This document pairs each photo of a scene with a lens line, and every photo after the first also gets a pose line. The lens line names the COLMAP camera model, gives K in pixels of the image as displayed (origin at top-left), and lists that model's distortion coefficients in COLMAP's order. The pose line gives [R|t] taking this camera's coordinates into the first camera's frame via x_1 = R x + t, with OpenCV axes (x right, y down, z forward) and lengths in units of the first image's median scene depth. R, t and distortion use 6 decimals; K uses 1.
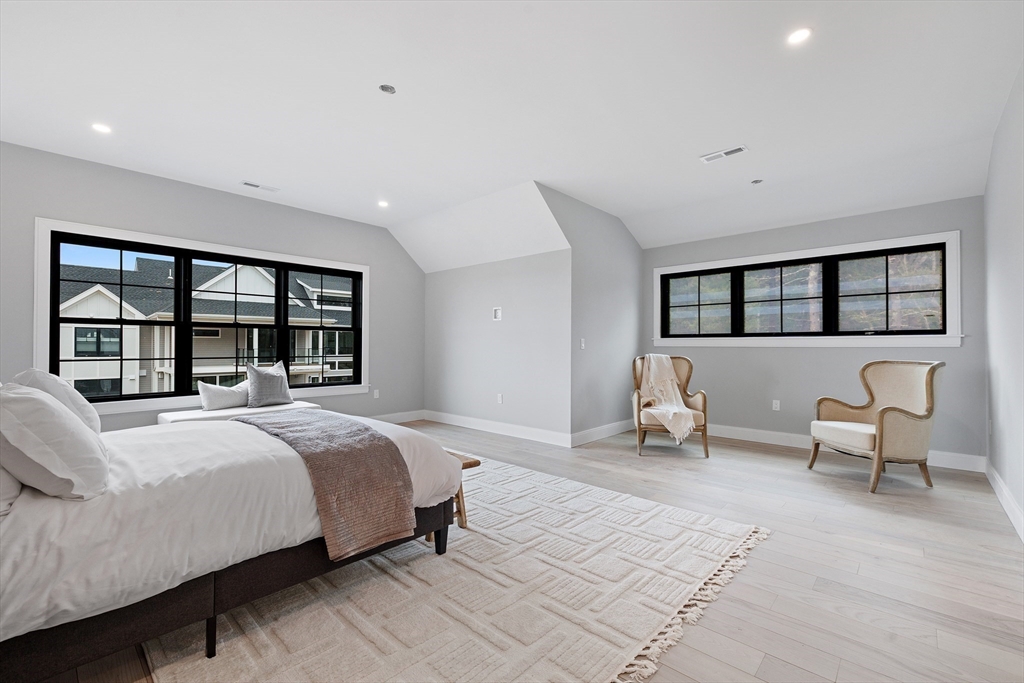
lens RADIAL K [[443.2, 0, 510.3], [0, 443.2, 344.6], [0, 0, 1]] dist [0.002045, 0.000064]
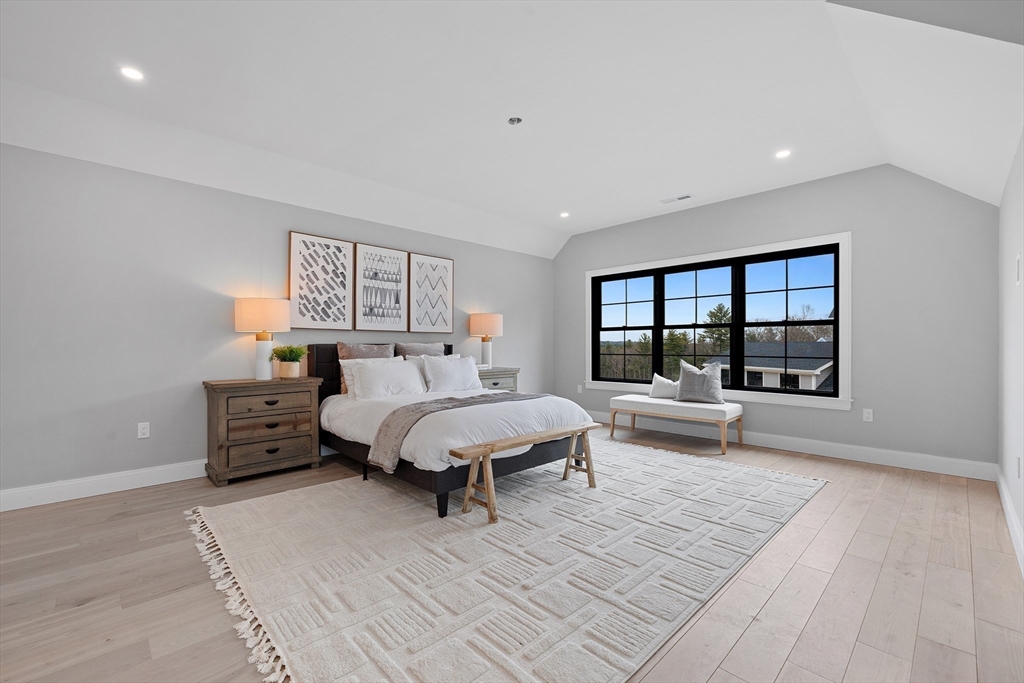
lens RADIAL K [[428.4, 0, 507.3], [0, 428.4, 347.8], [0, 0, 1]] dist [0.000963, 0.000071]
pose [[-0.061285, 0.005000, -0.998108, 0.576785], [0.005452, 0.999974, 0.004674, 0.003549], [0.998105, -0.005155, -0.061311, 0.724628]]
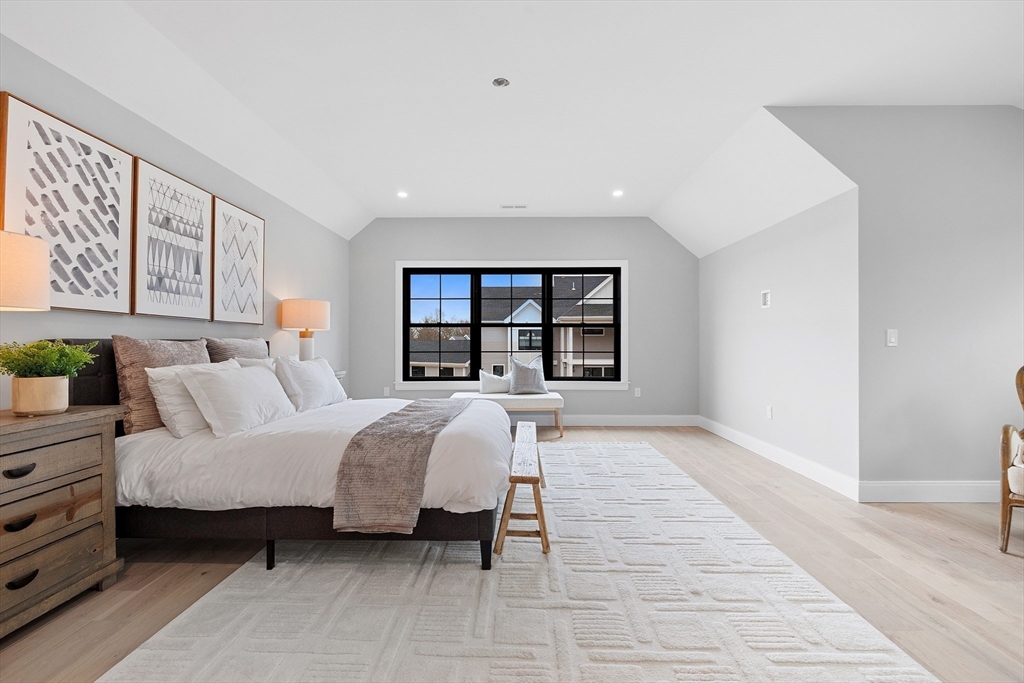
lens RADIAL K [[432.4, 0, 510.4], [0, 432.4, 340.8], [0, 0, 1]] dist [0.000109, -0.000032]
pose [[0.665701, -0.004414, -0.746206, 0.315371], [0.004102, 0.999989, -0.002256, 0.002340], [0.746207, -0.001559, 0.665712, 0.258046]]
